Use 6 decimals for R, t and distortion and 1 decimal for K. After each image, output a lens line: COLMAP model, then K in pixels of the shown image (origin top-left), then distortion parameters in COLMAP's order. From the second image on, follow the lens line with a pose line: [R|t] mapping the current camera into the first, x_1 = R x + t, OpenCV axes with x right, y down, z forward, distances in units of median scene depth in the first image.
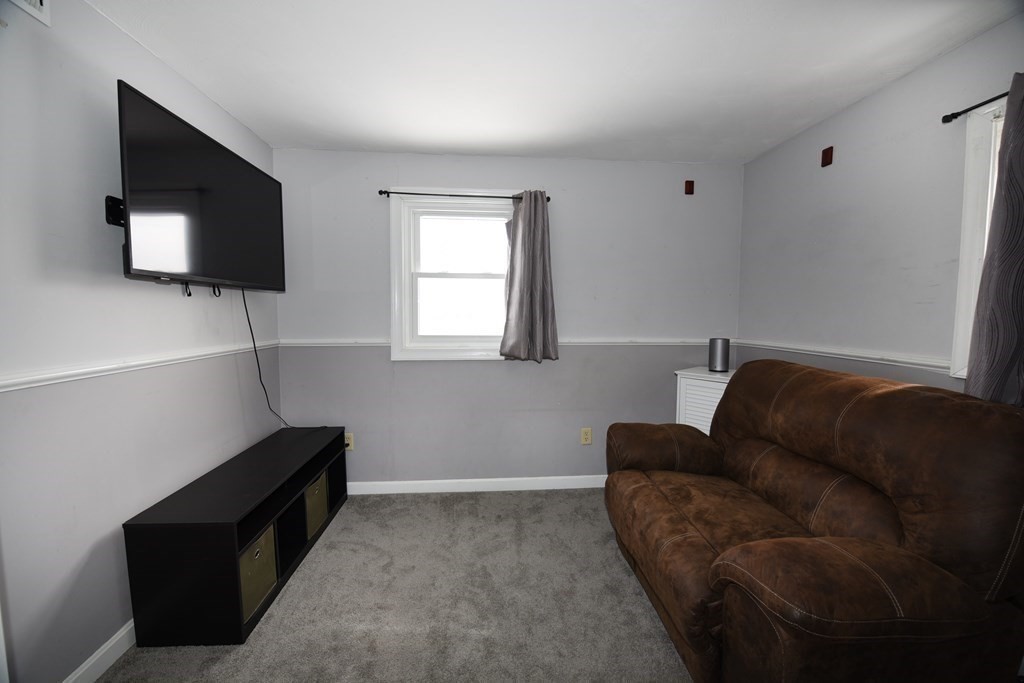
lens RADIAL K [[408.3, 0, 512.0], [0, 408.3, 341.5], [0, 0, 1]] dist [-0.017645, -0.000730]
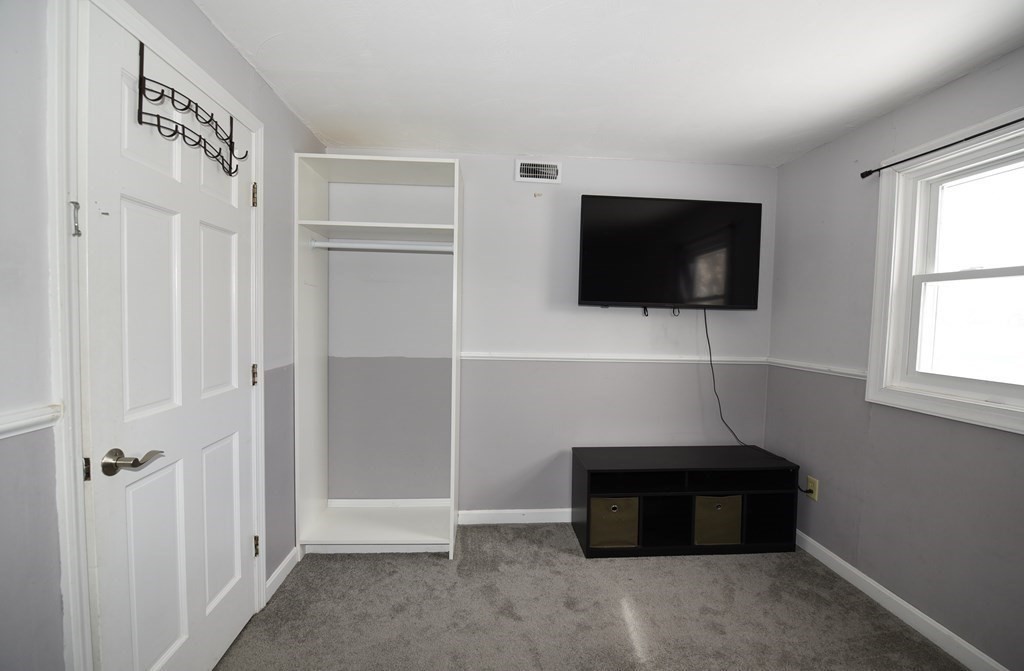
lens RADIAL K [[425.2, 0, 512.0], [0, 425.2, 335.5], [0, 0, 1]] dist [-0.020695, -0.000105]
pose [[-0.013594, 0.032187, -0.999389, 0.473072], [-0.091151, 0.995280, 0.033294, -0.037838], [0.995744, 0.091548, -0.010596, 0.392233]]
